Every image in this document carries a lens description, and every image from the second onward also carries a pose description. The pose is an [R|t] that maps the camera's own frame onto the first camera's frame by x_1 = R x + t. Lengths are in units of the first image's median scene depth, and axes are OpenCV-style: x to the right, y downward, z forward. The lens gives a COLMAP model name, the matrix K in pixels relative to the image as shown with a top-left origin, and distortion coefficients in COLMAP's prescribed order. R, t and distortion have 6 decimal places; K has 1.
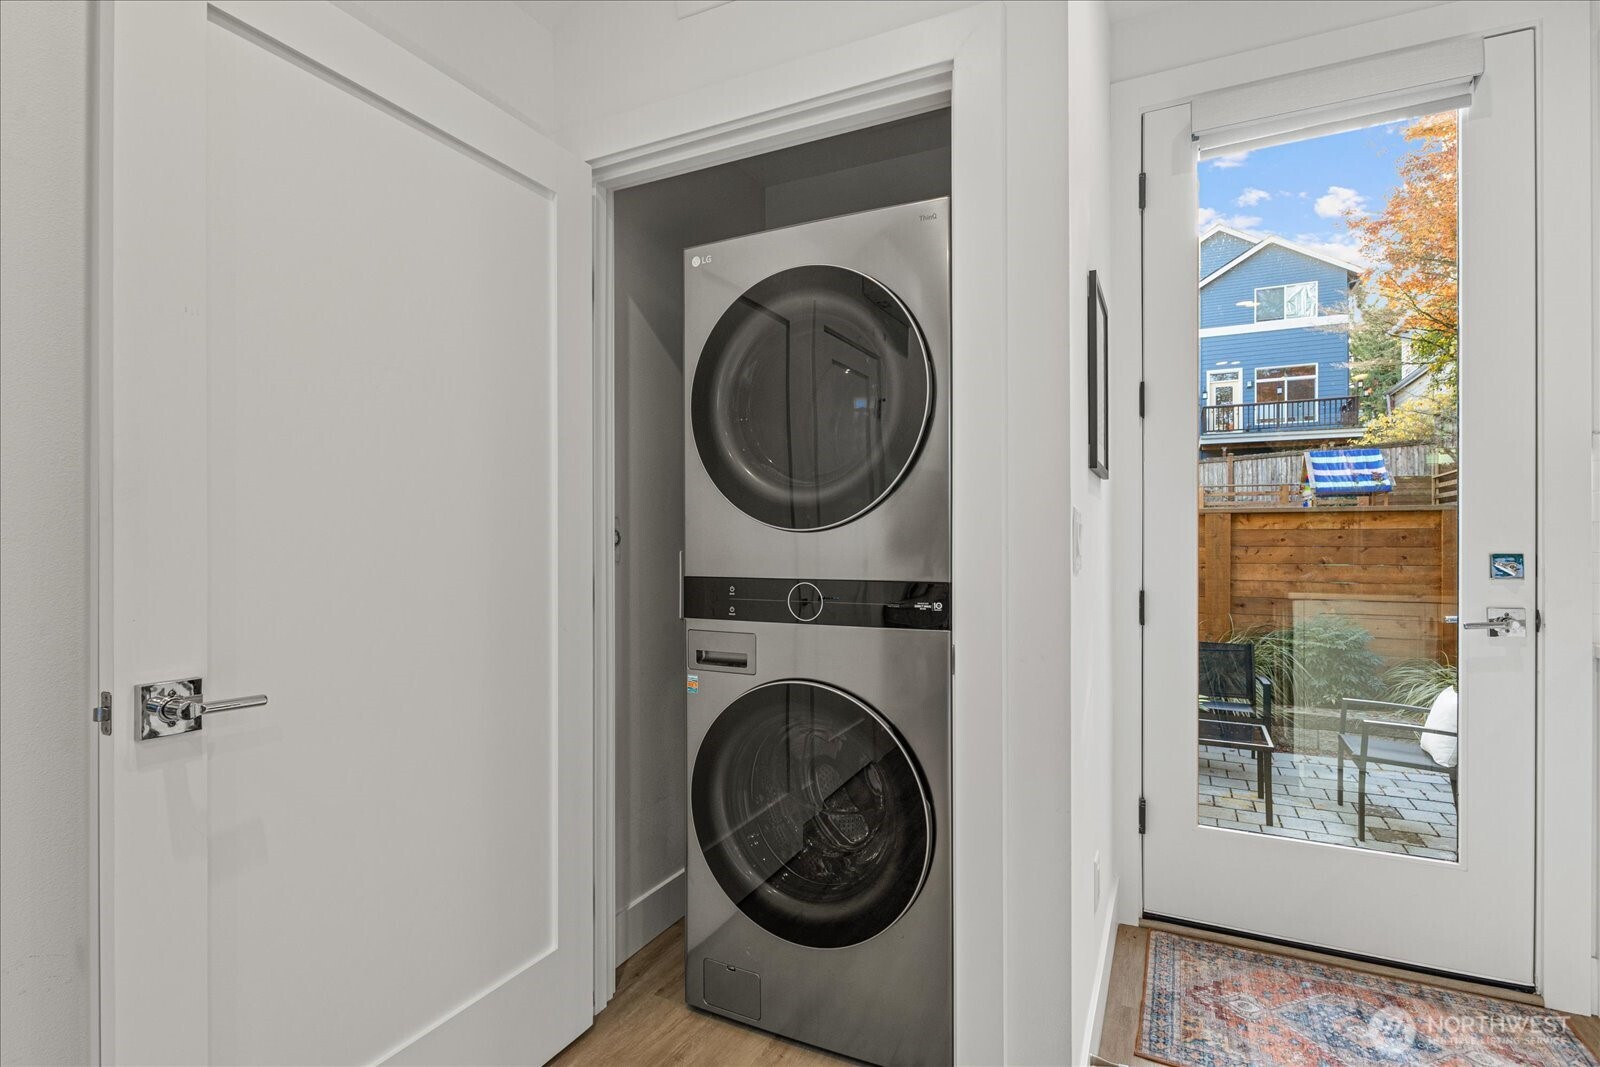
lens RADIAL K [[754.3, 0, 774.0], [0, 754.3, 539.8], [0, 0, 1]] dist [0.003463, -0.003722]
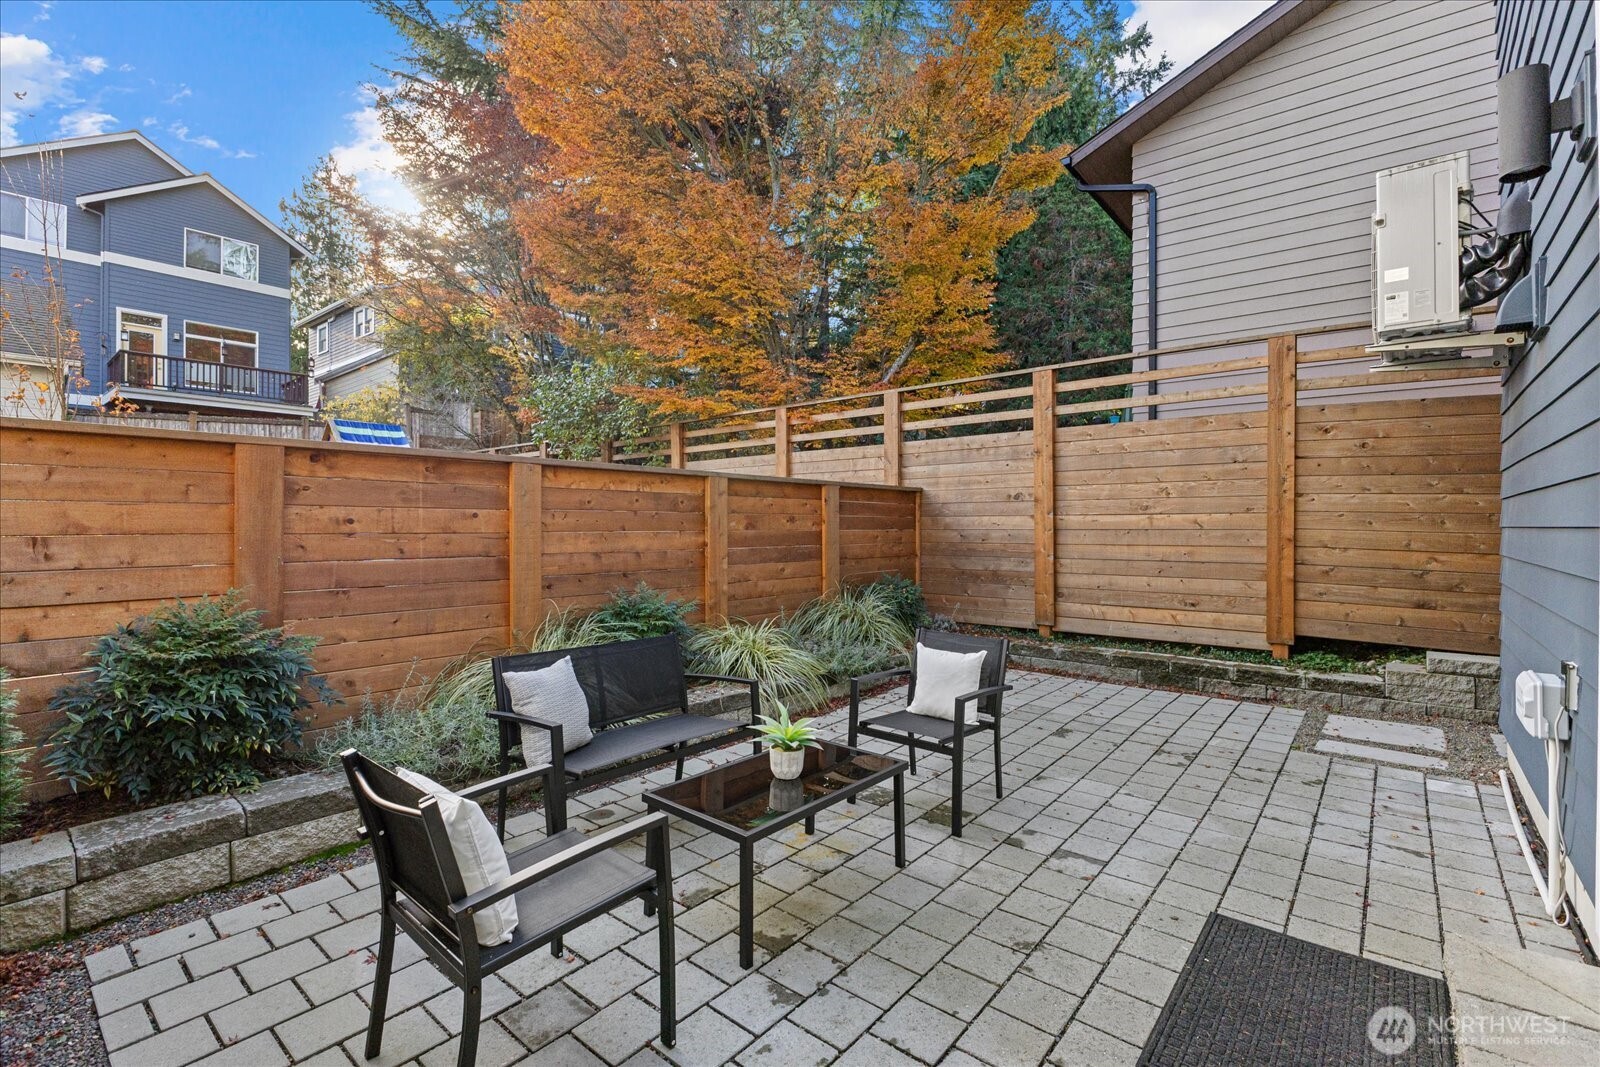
lens RADIAL K [[717.3, 0, 793.8], [0, 717.3, 536.1], [0, 0, 1]] dist [-0.014119, 0.000876]
pose [[0.209787, -0.013348, 0.977656, -0.015063], [-0.003426, 0.999891, 0.014387, 0.009831], [-0.977741, -0.006368, 0.209718, 0.244707]]
